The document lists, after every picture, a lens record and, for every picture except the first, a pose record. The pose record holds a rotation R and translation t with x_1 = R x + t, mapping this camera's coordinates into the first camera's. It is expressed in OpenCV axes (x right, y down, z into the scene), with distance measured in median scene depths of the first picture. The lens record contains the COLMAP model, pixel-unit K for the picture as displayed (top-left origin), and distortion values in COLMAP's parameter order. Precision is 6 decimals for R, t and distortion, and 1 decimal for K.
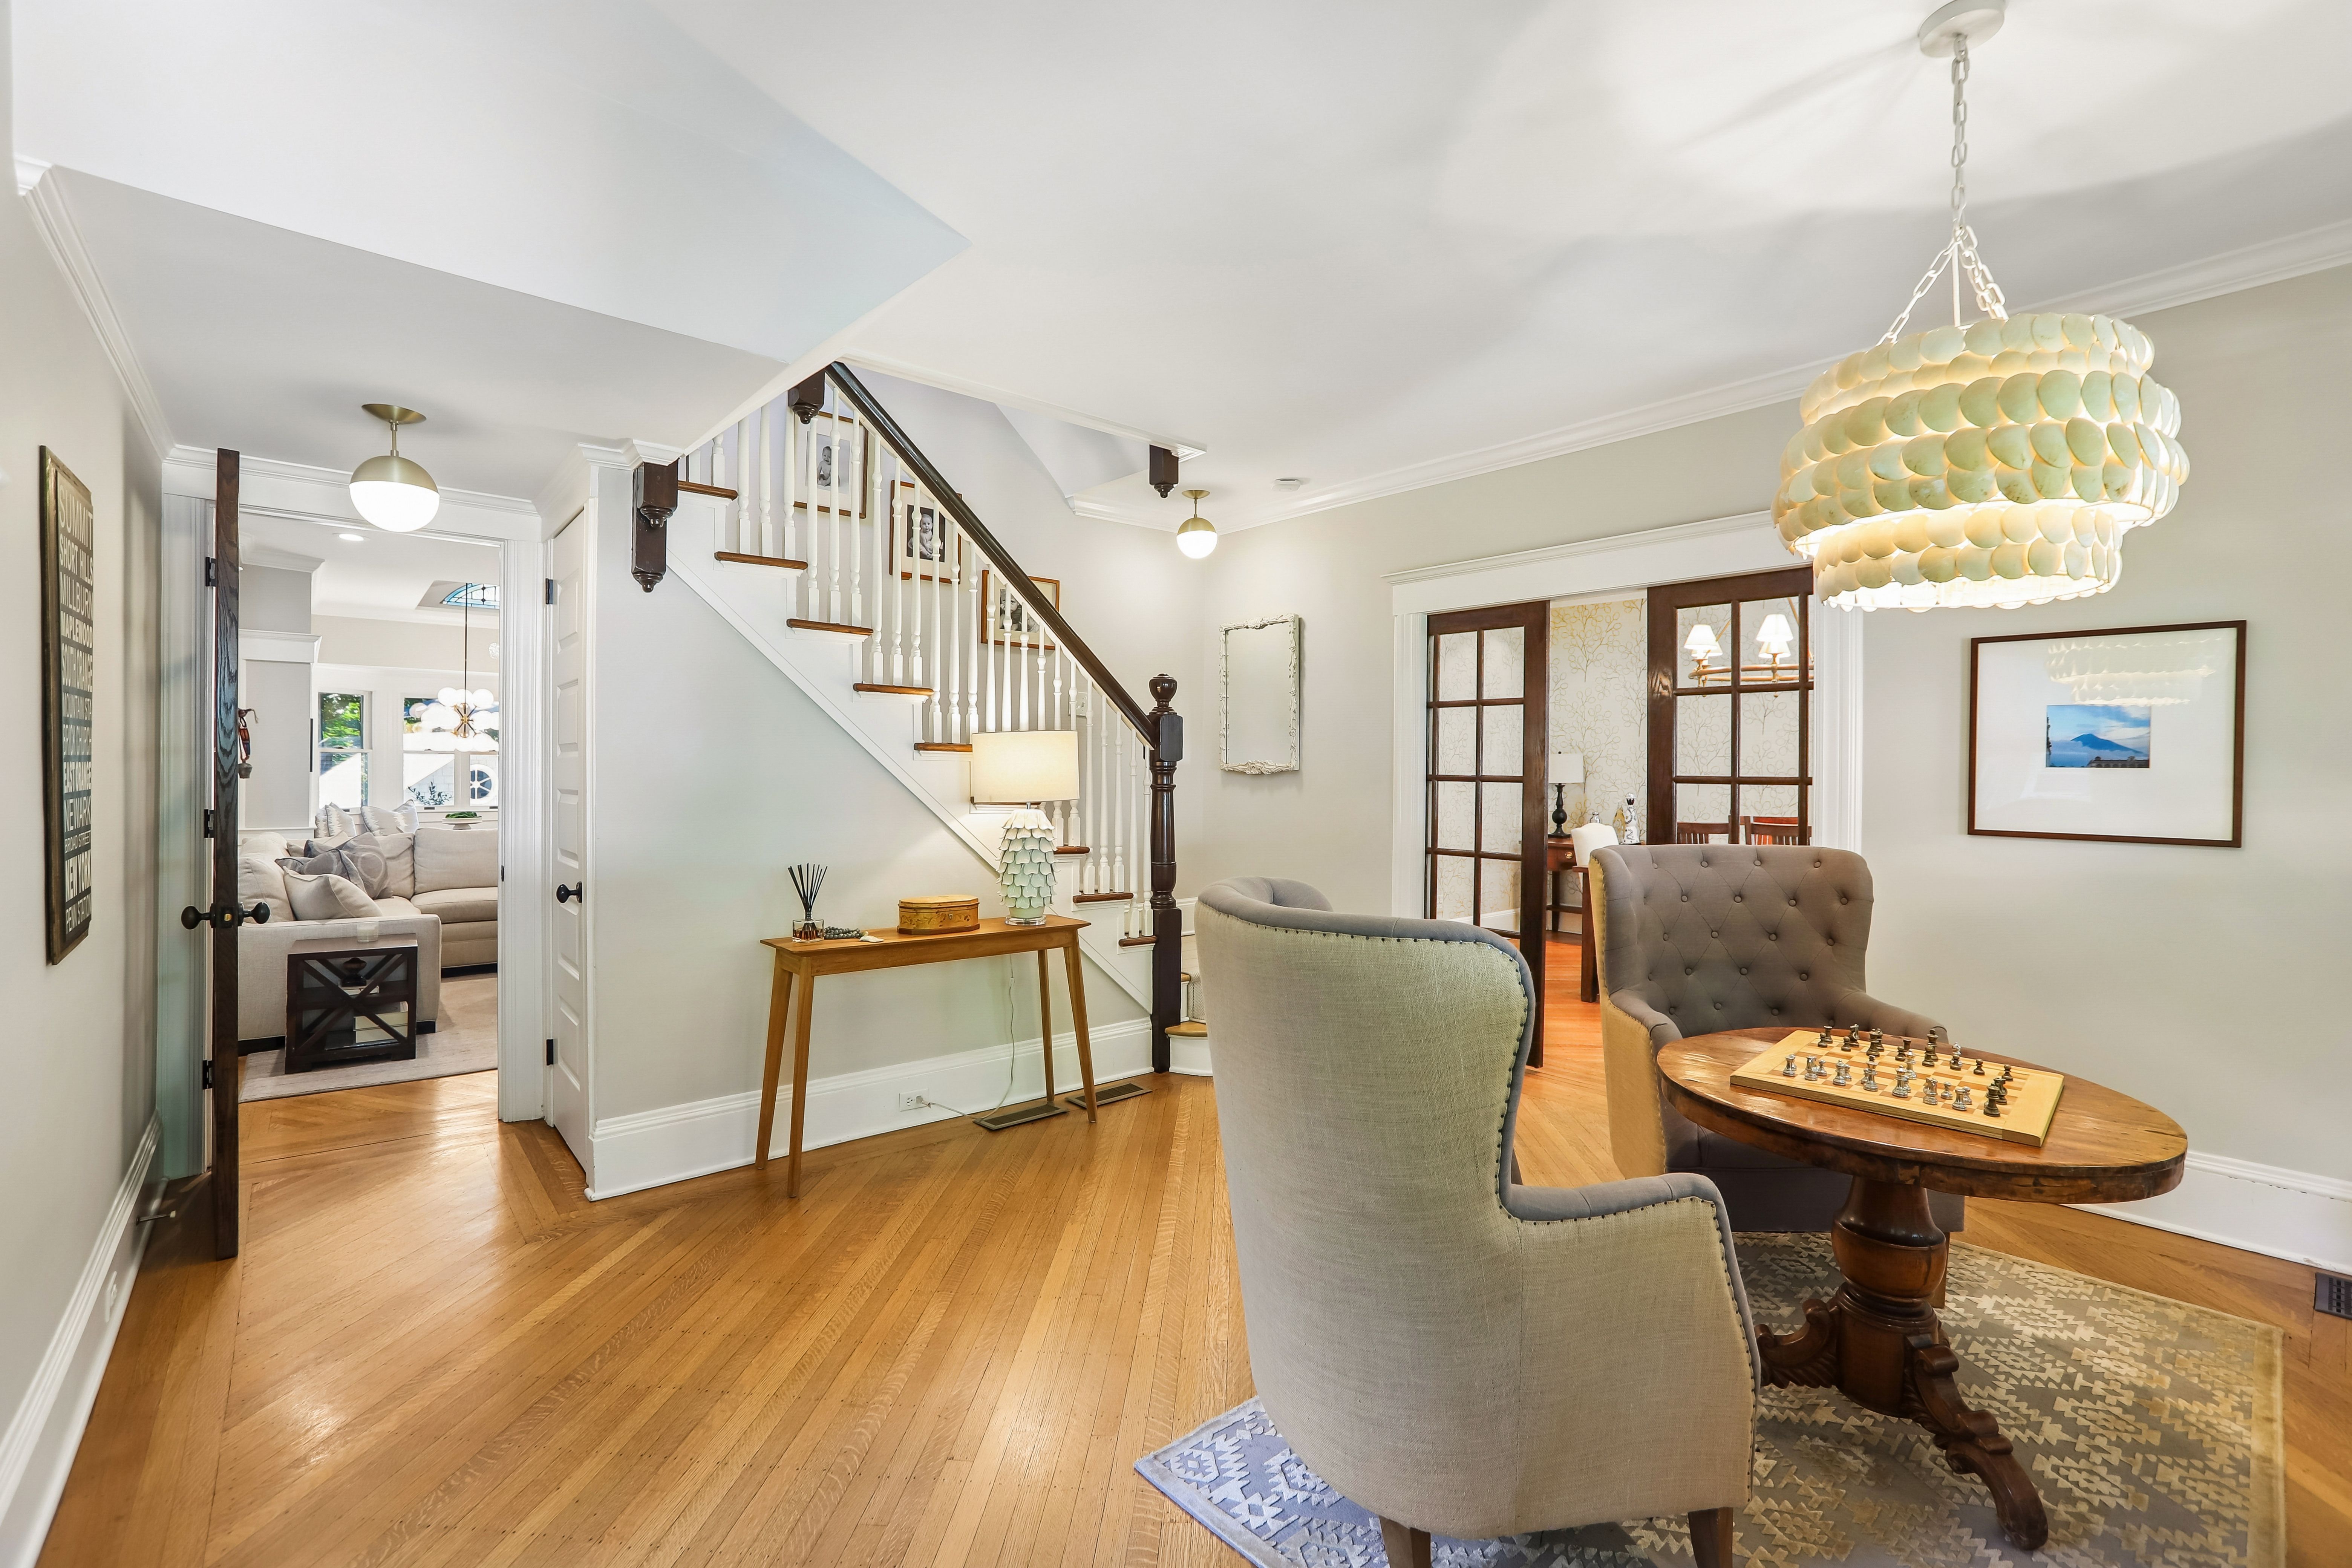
lens RADIAL K [[1031.3, 0, 1173.3], [0, 1031.3, 764.1], [0, 0, 1]] dist [-0.057012, 0.019741]
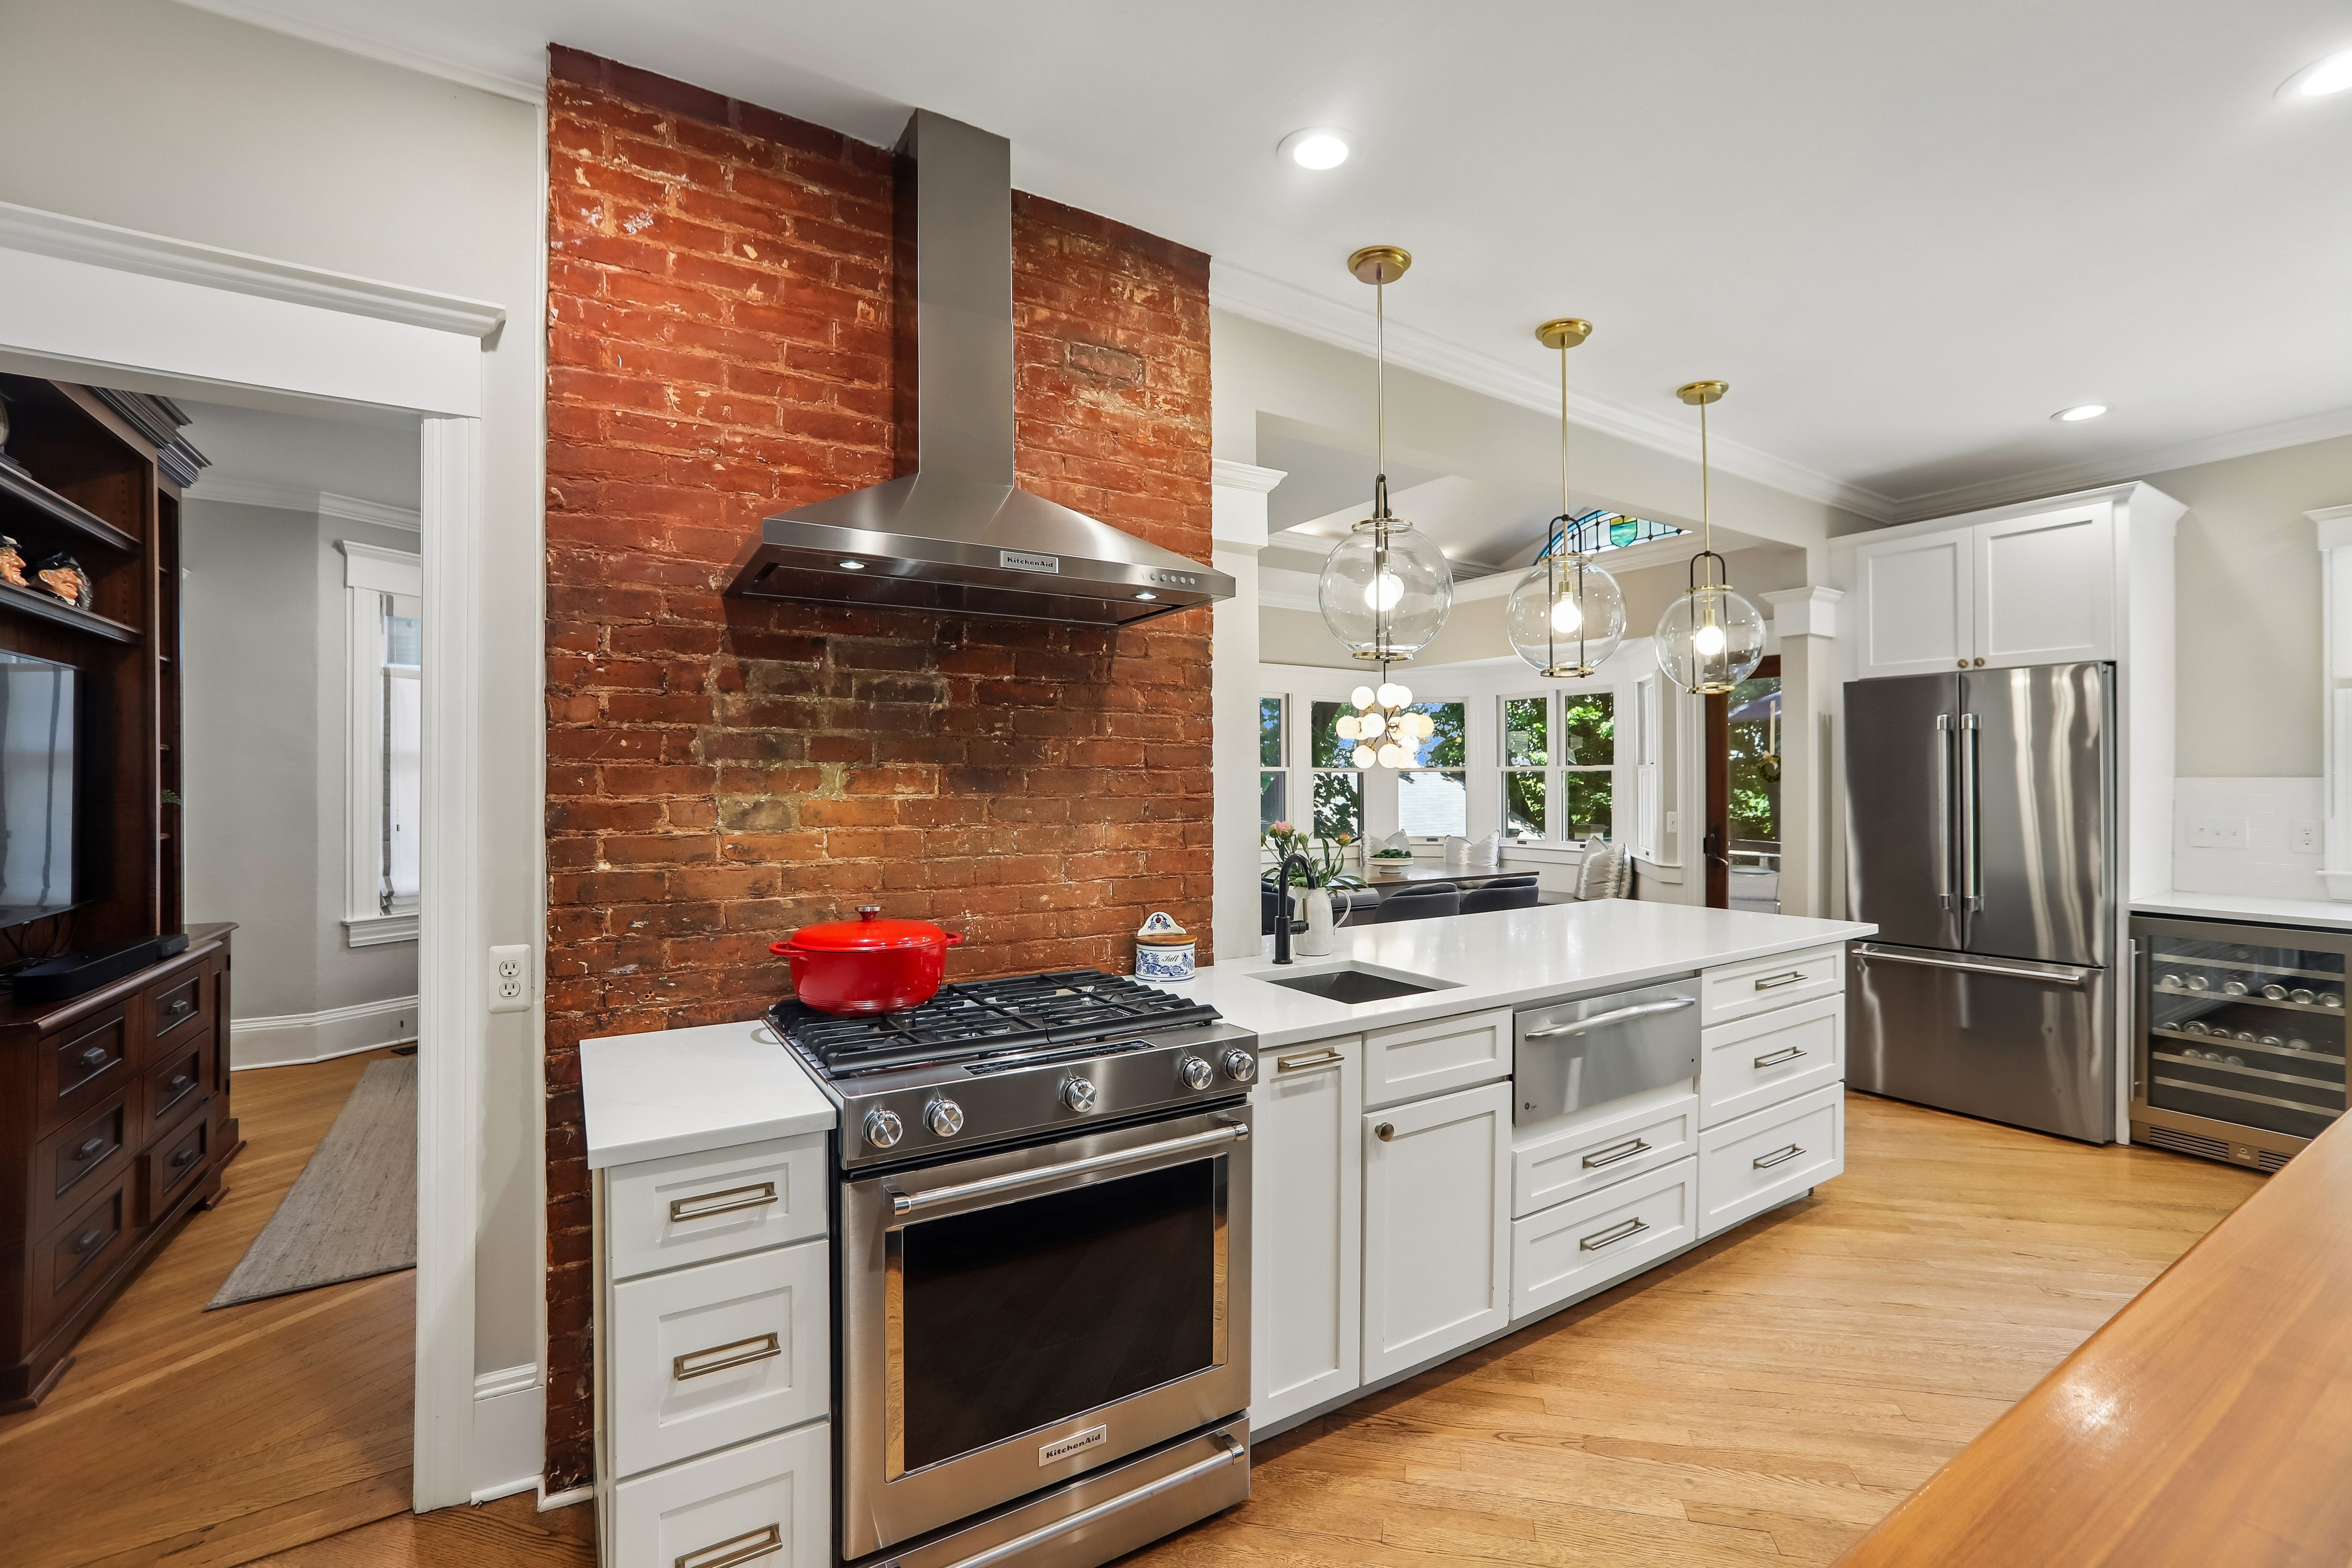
lens RADIAL K [[1031.3, 0, 1186.8], [0, 1031.3, 774.6], [0, 0, 1]] dist [-0.057012, 0.019741]
pose [[-0.144850, -0.011646, -0.989385, 0.080220], [0.007811, 0.999886, -0.012913, 0.000045], [0.989423, -0.009599, -0.144743, 0.982531]]
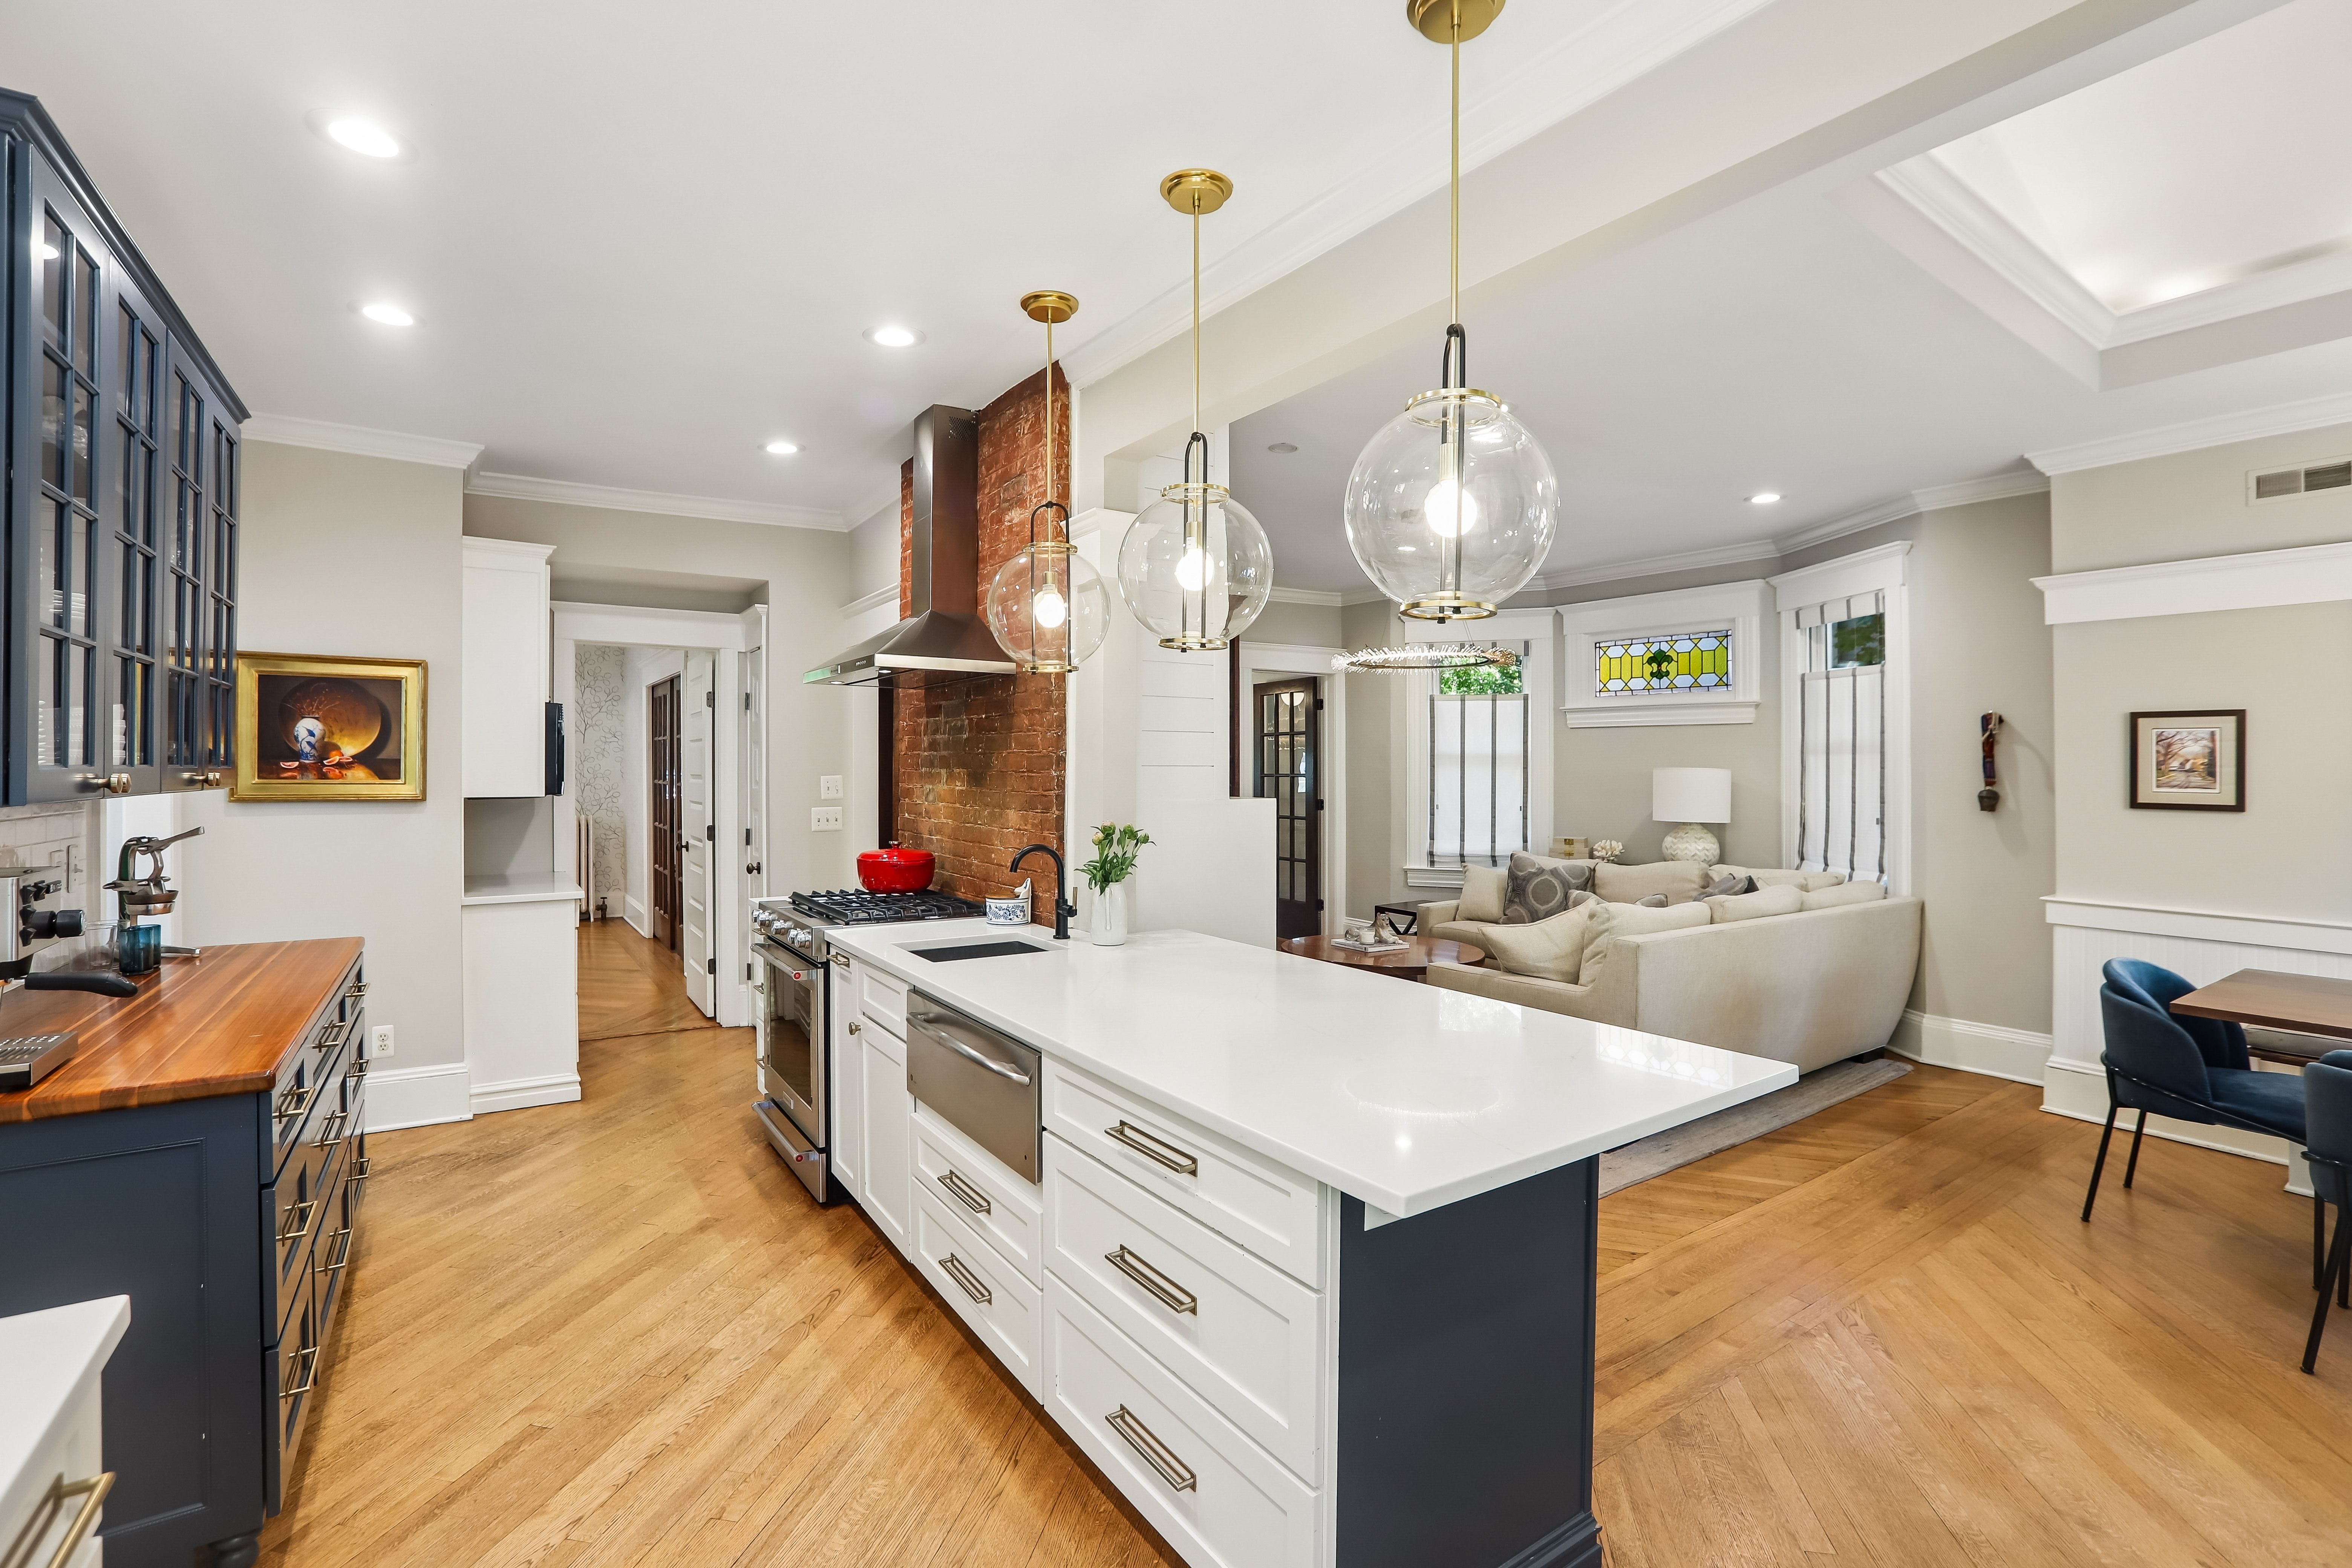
lens RADIAL K [[1031.3, 0, 1187.9], [0, 1031.3, 764.5], [0, 0, 1]] dist [-0.057012, 0.019741]
pose [[-0.993932, -0.008629, 0.109654, -0.327016], [-0.009525, 0.999925, -0.007651, -0.006347], [-0.109580, -0.008649, -0.993940, 1.334790]]
